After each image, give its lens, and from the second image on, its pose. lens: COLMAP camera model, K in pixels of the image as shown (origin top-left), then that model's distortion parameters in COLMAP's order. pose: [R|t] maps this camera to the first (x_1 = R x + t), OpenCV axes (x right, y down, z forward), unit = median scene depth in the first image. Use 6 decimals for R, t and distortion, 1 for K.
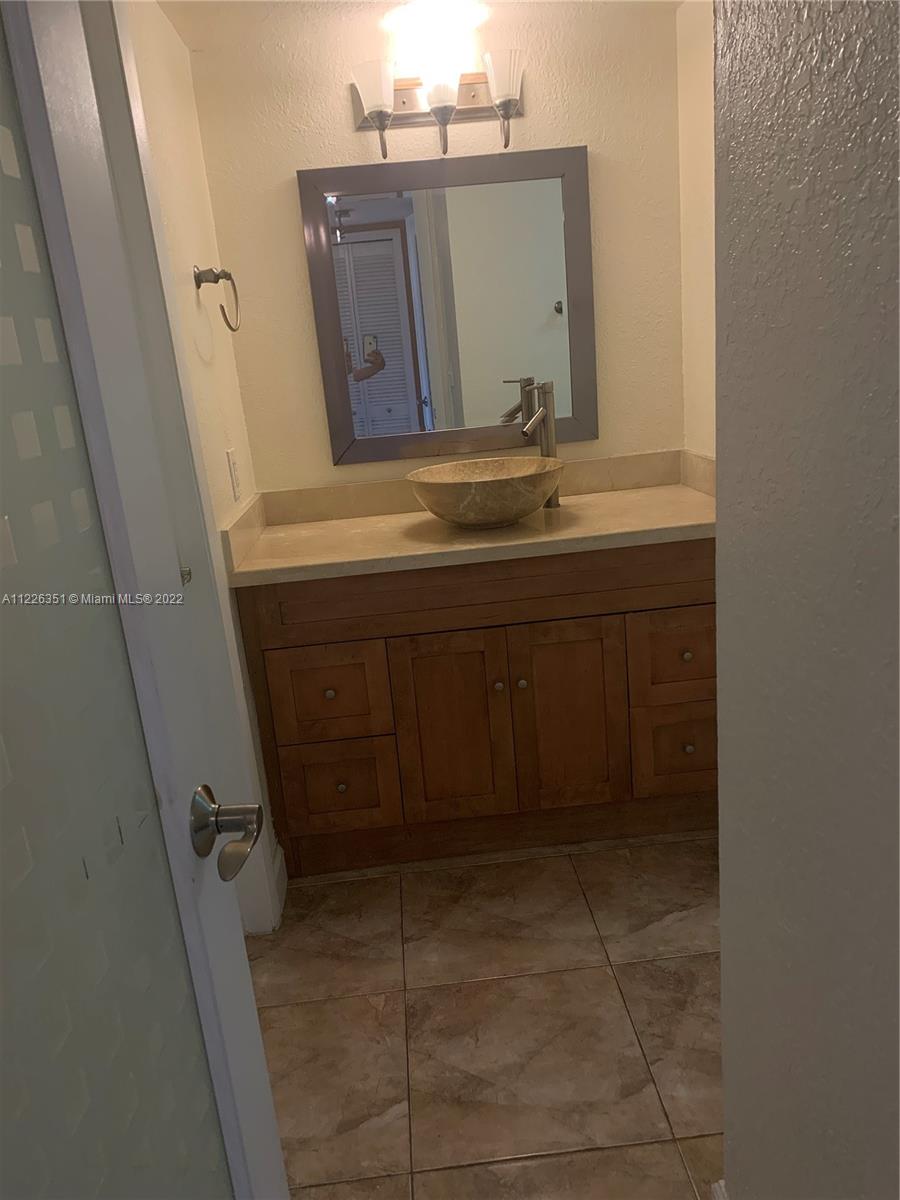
lens RADIAL K [[918.1, 0, 446.5], [0, 918.1, 583.7], [0, 0, 1]] dist [0.044419, -0.040534]
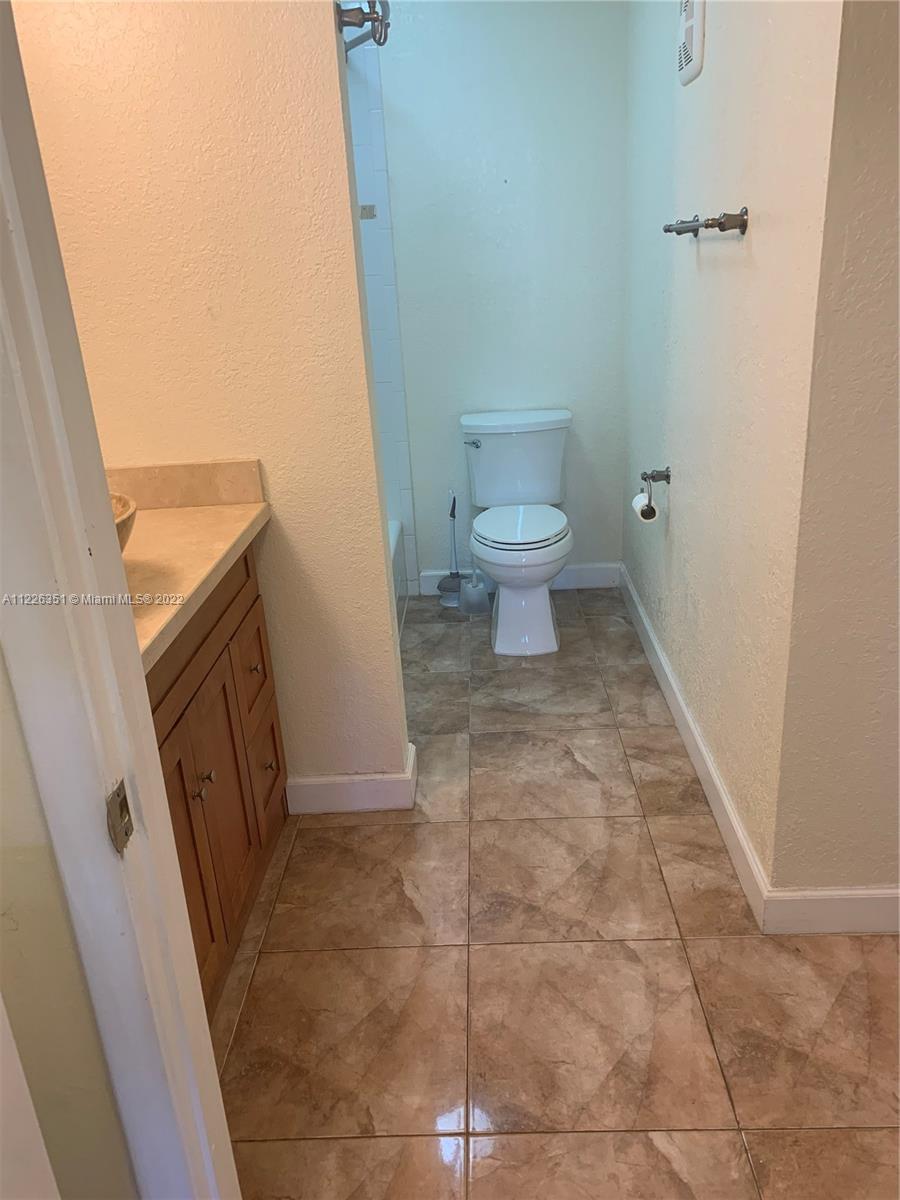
lens RADIAL K [[914.3, 0, 444.4], [0, 914.3, 592.9], [0, 0, 1]] dist [0.007880, -0.009604]
pose [[0.102791, -0.260141, 0.960084, -0.603039], [0.309173, 0.925745, 0.217736, -0.137958], [-0.945434, 0.274450, 0.175587, 0.690553]]
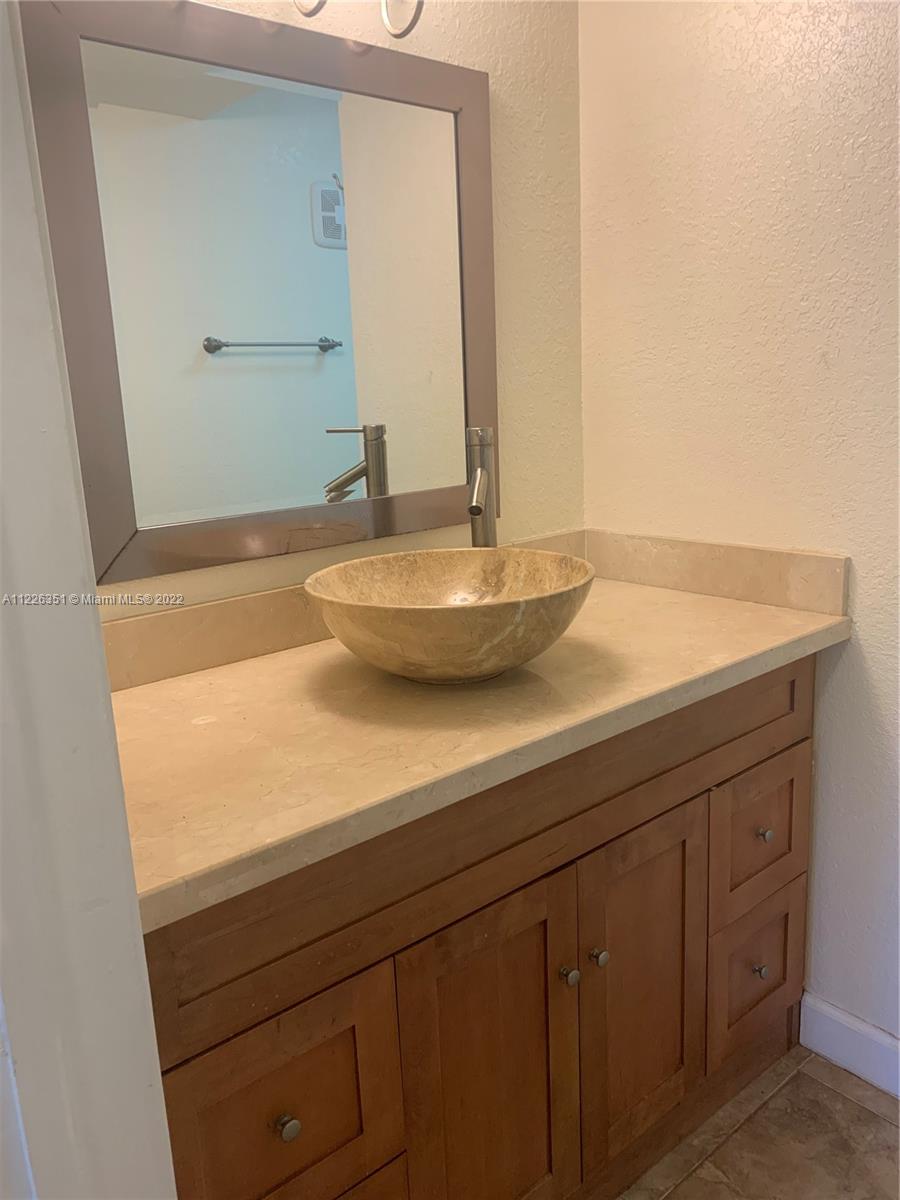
lens RADIAL K [[905.2, 0, 472.5], [0, 905.2, 579.0], [0, 0, 1]] dist [0.005281, 0.000672]
pose [[0.805889, -0.068216, 0.588124, -0.296723], [0.124558, 0.990643, -0.055775, -0.099194], [-0.578816, 0.118204, 0.806845, 0.614031]]
